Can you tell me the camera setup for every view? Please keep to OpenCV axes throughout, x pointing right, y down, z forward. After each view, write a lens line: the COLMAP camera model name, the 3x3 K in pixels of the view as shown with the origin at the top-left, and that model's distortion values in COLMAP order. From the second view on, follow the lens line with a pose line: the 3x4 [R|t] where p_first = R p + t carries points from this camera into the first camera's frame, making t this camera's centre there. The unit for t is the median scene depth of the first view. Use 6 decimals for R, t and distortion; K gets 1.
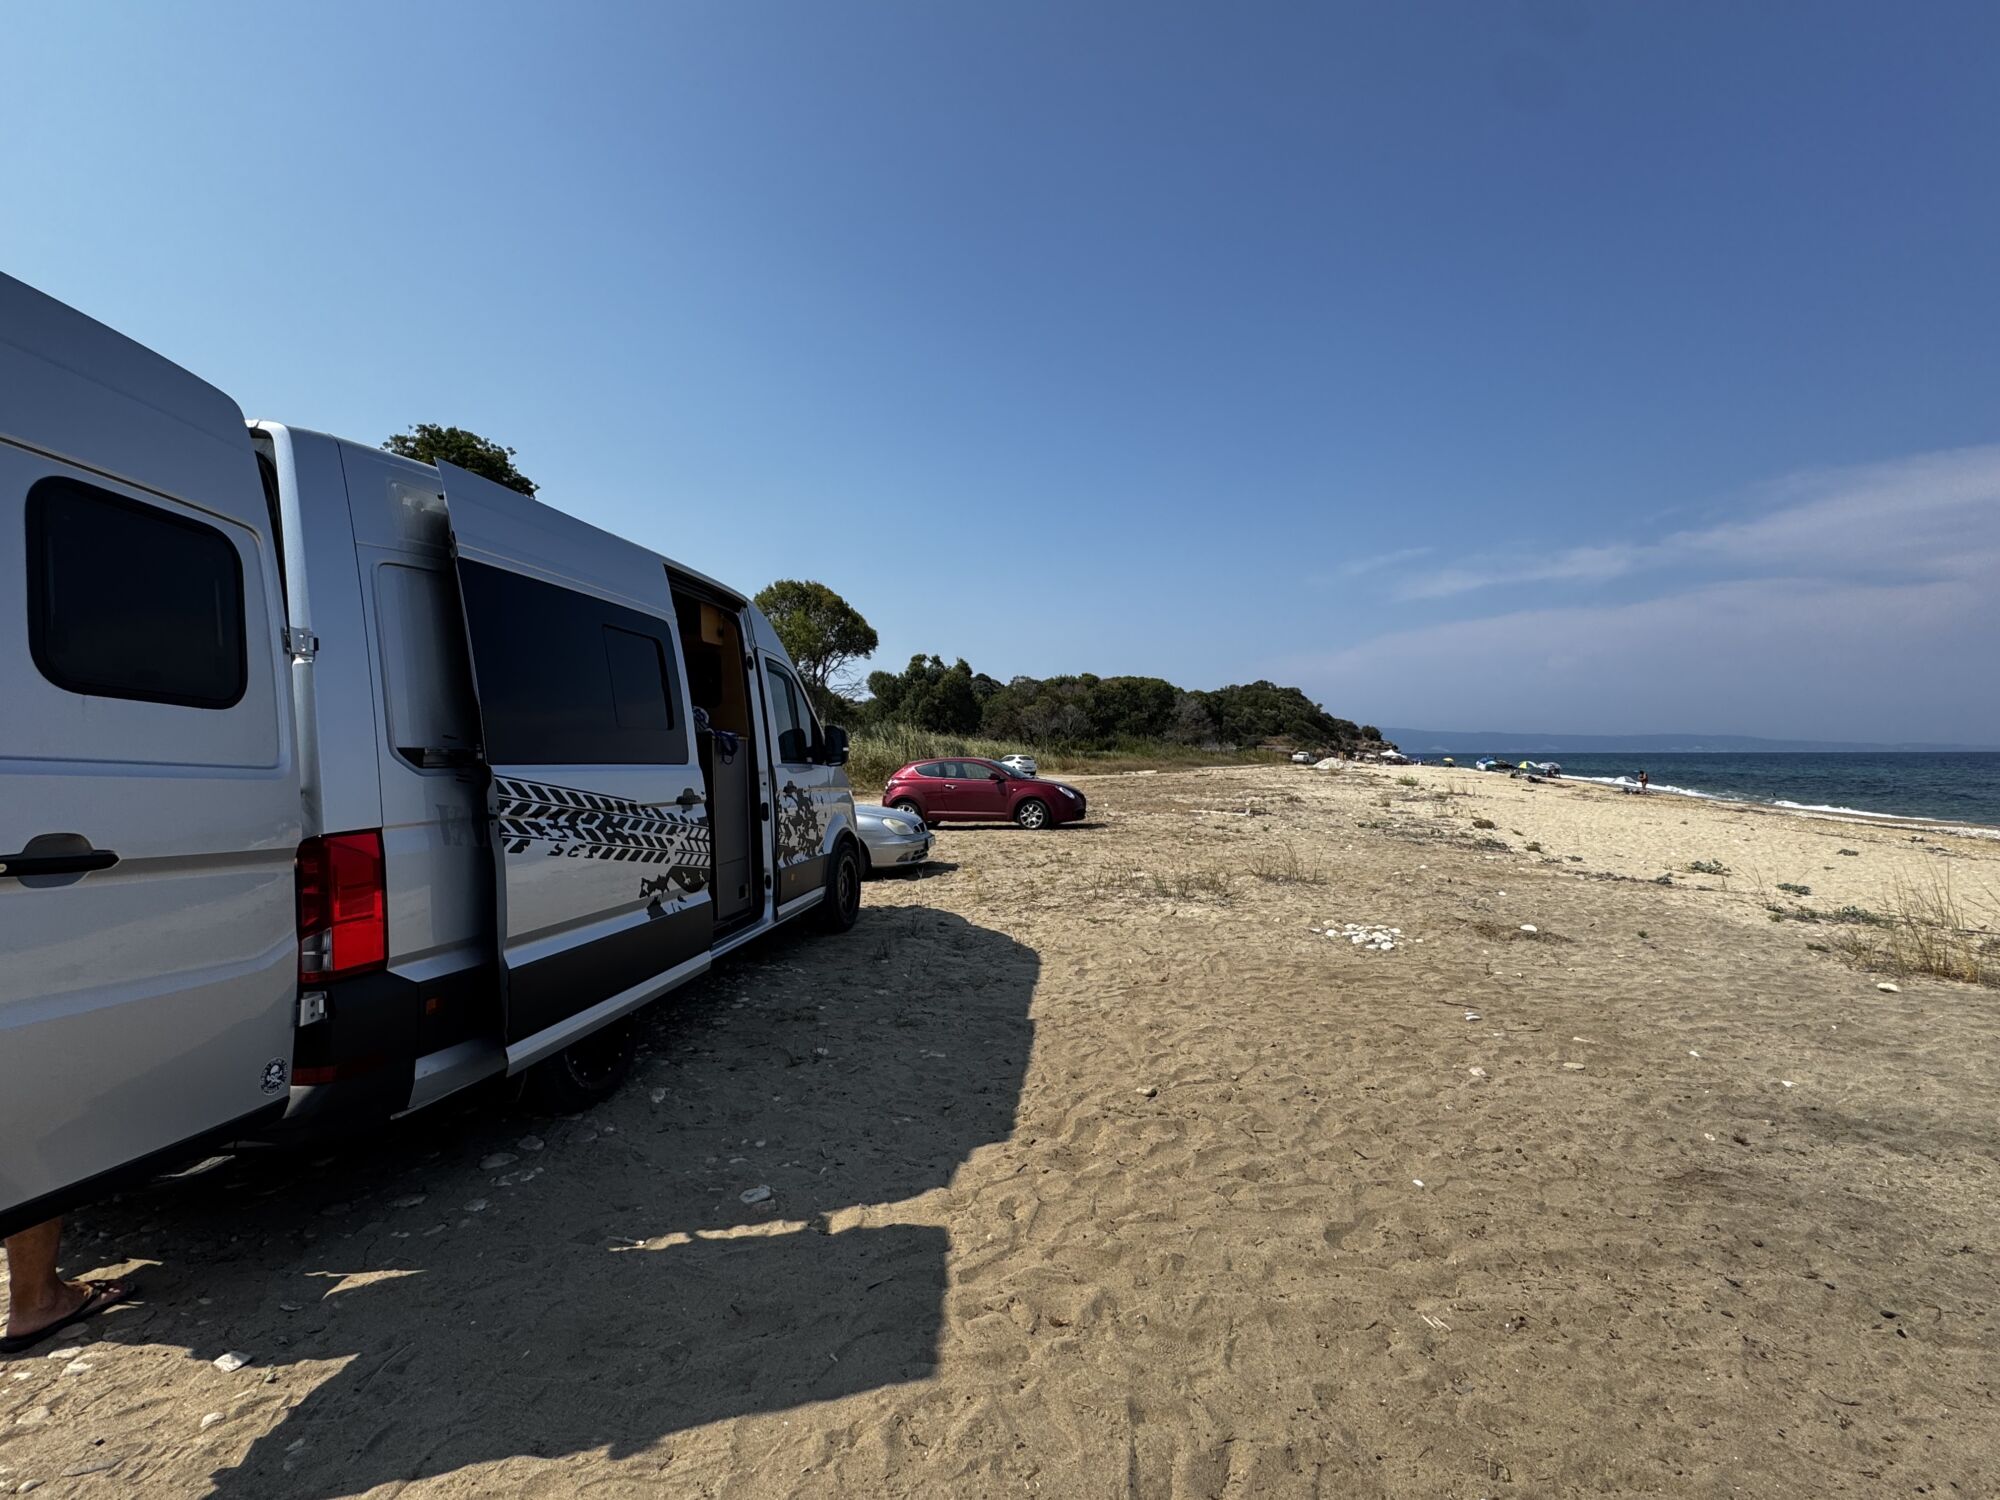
lens RADIAL K [[925.7, 0, 1000.0], [0, 925.7, 750.0], [0, 0, 1]] dist [0.000182, 0.000047]
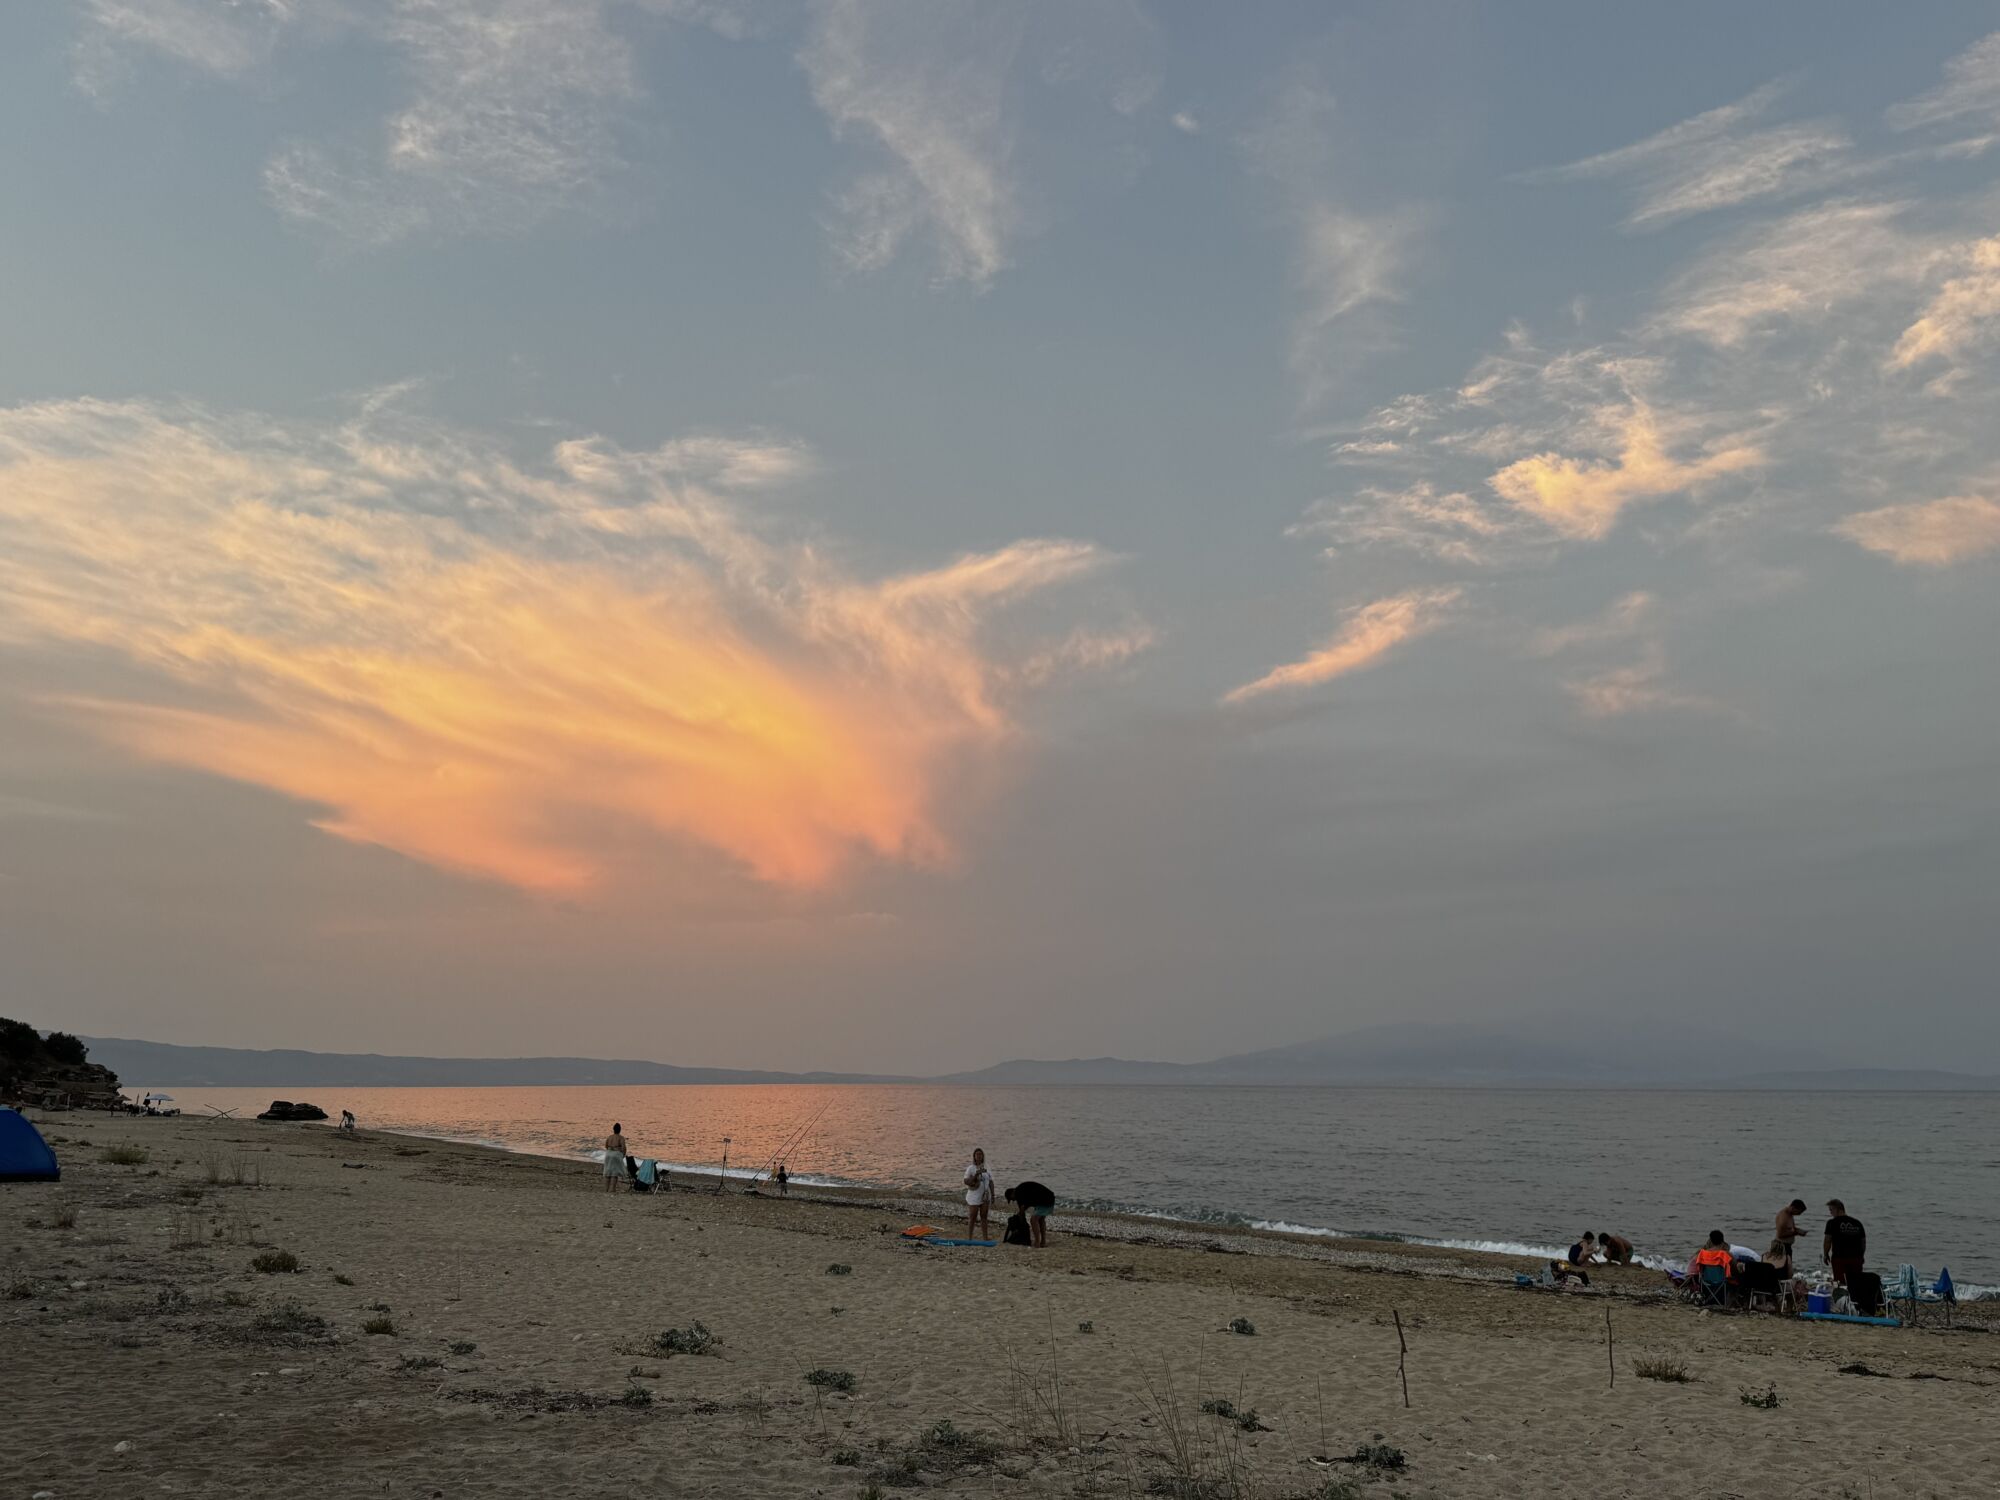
lens RADIAL K [[1622.7, 0, 1000.0], [0, 1622.7, 750.0], [0, 0, 1]] dist [-0.004590, -0.011081]
pose [[0.624754, 0.158556, 0.764554, 0.094550], [-0.003464, 0.979719, -0.200347, -0.013060], [-0.780814, 0.122519, 0.612633, 0.202477]]
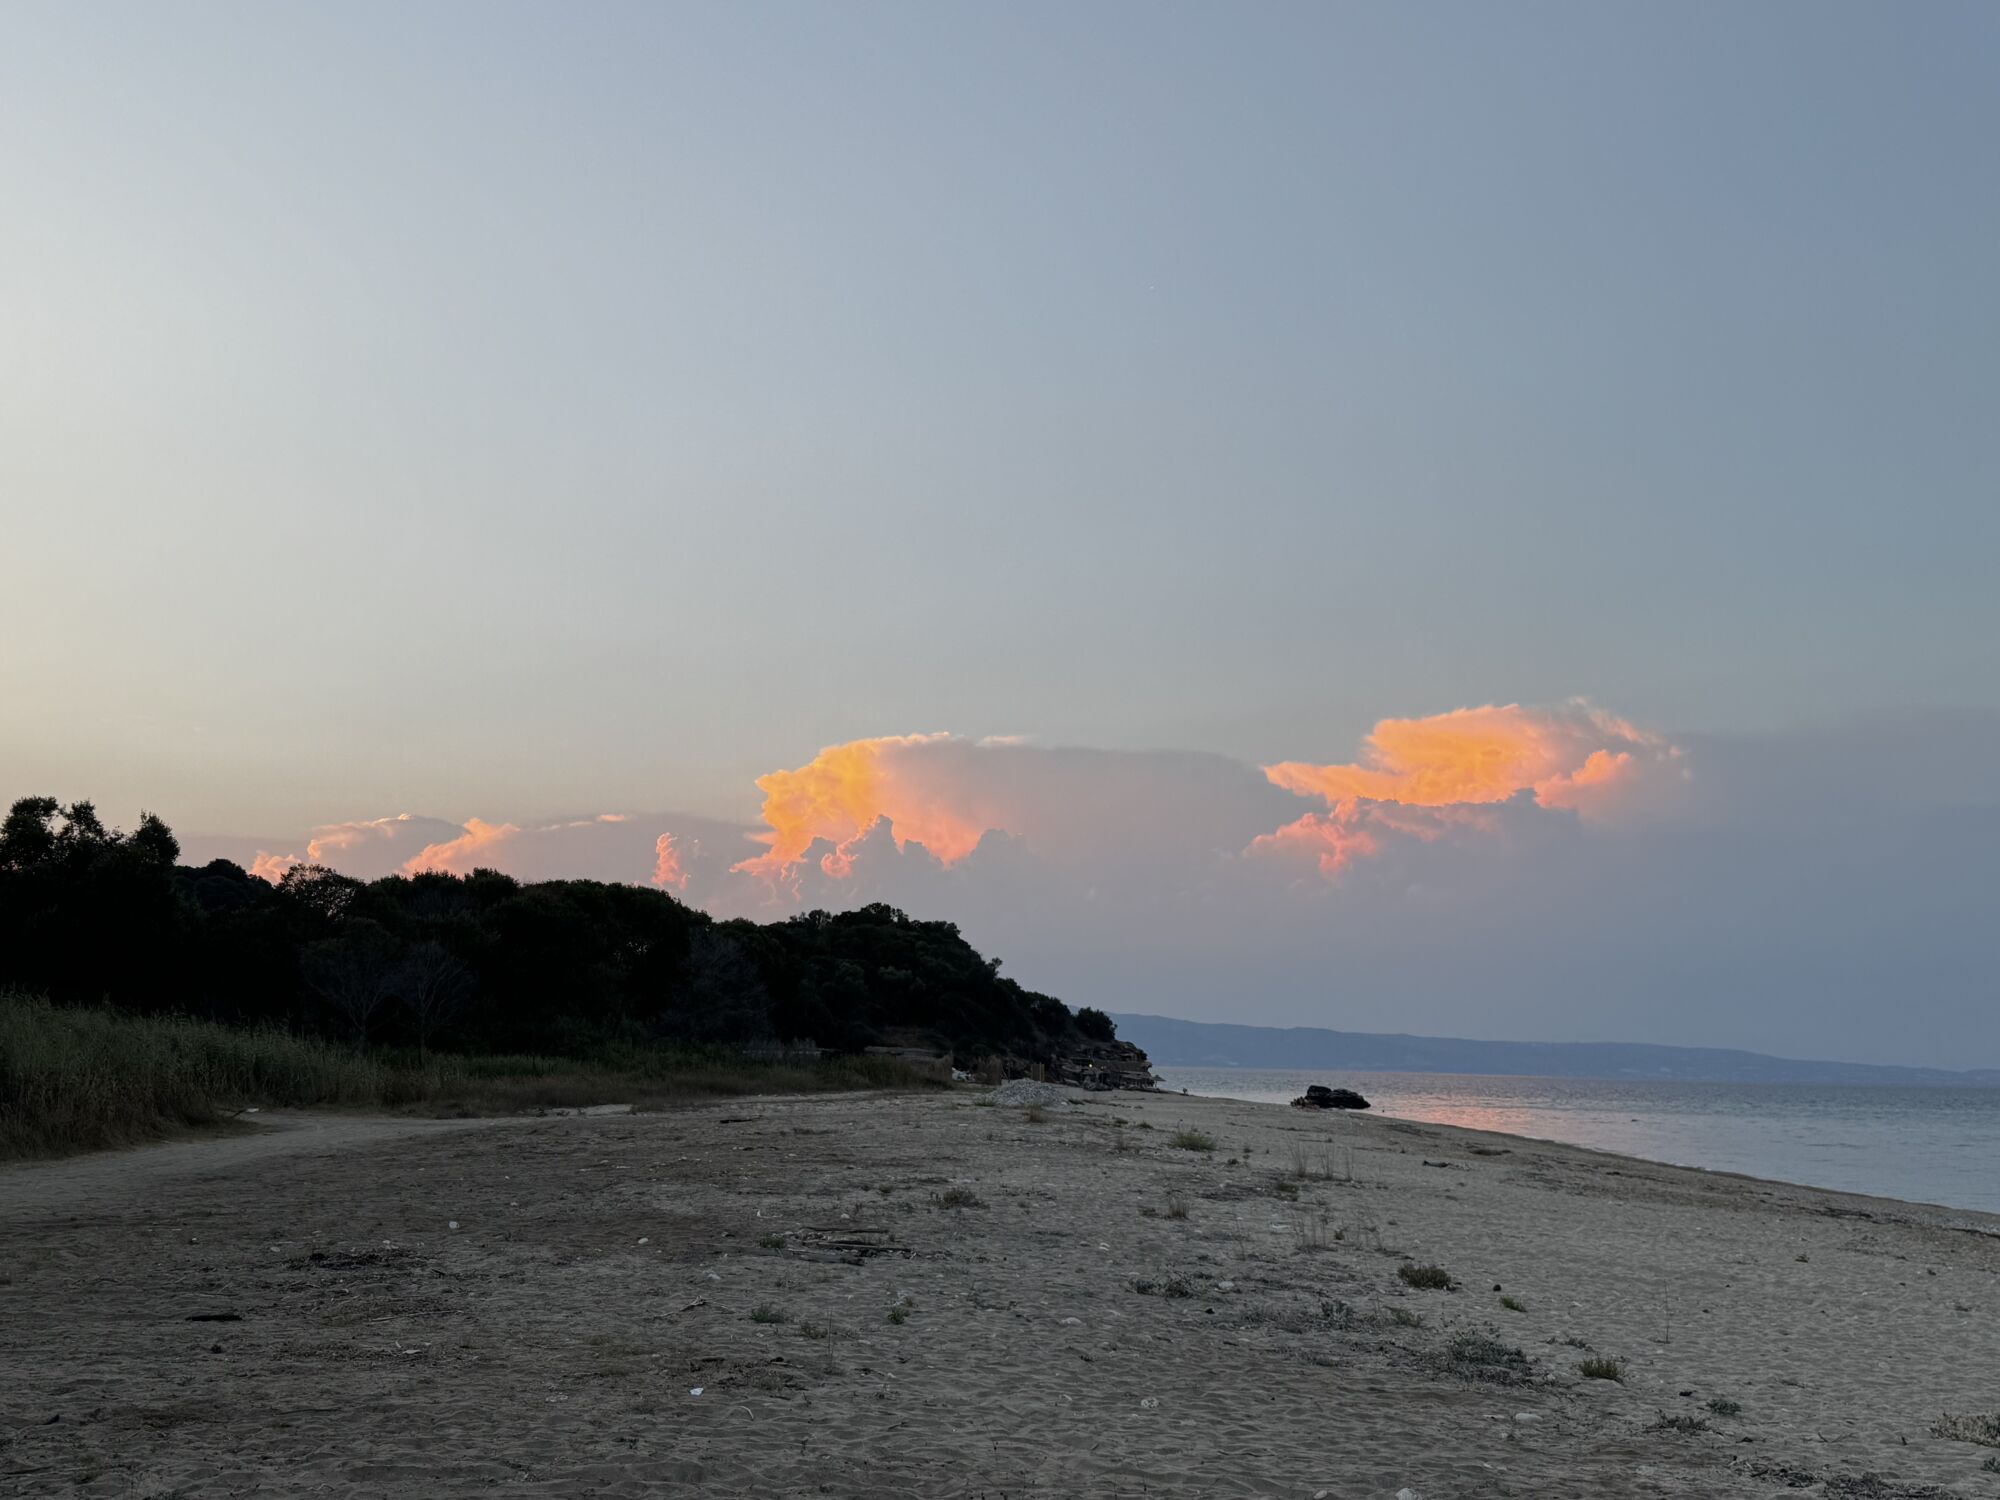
lens RADIAL K [[1956.6, 0, 1000.0], [0, 1956.6, 750.0], [0, 0, 1]] dist [0.159809, -0.342370]
pose [[0.942152, 0.070639, 0.327657, 0.067142], [-0.020782, 0.987970, -0.153240, -0.009433], [-0.334540, 0.137566, 0.932287, 0.273167]]
